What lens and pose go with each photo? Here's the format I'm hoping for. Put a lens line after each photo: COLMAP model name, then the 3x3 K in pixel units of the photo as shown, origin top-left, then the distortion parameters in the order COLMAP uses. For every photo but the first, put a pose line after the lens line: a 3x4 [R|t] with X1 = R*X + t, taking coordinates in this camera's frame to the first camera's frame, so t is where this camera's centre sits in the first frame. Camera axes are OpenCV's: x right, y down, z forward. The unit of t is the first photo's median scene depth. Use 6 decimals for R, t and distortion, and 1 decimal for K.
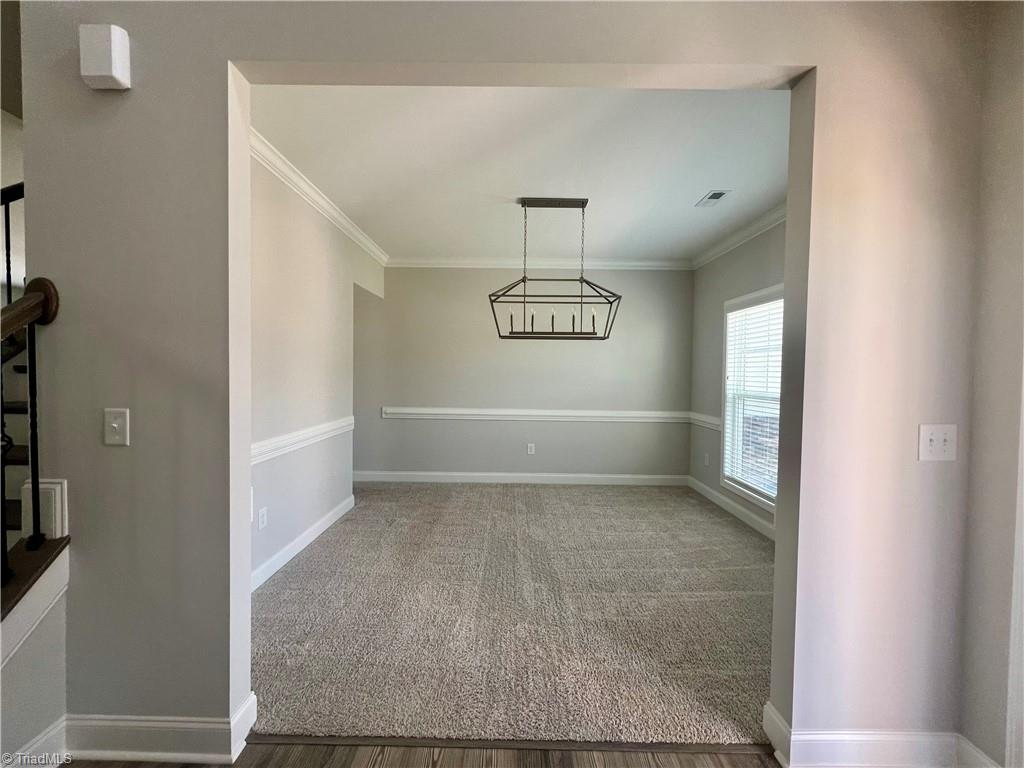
lens RADIAL K [[410.4, 0, 514.2], [0, 410.4, 383.2], [0, 0, 1]] dist [-0.002112, -0.000098]
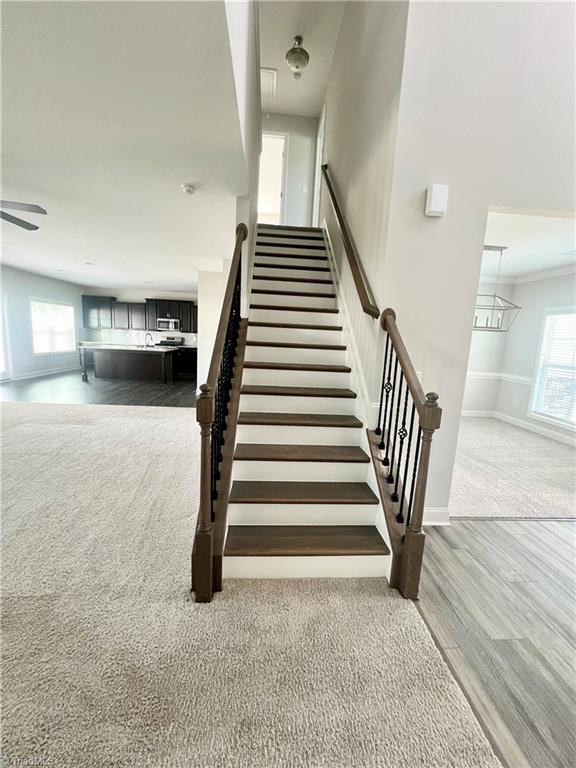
lens RADIAL K [[307.8, 0, 287.0], [0, 307.8, 381.3], [0, 0, 1]] dist [-0.002112, -0.000098]
pose [[0.996325, 0.027920, 0.080977, -0.785111], [-0.037833, 0.991612, 0.123587, -0.025819], [-0.076847, -0.126196, 0.989024, -0.236463]]
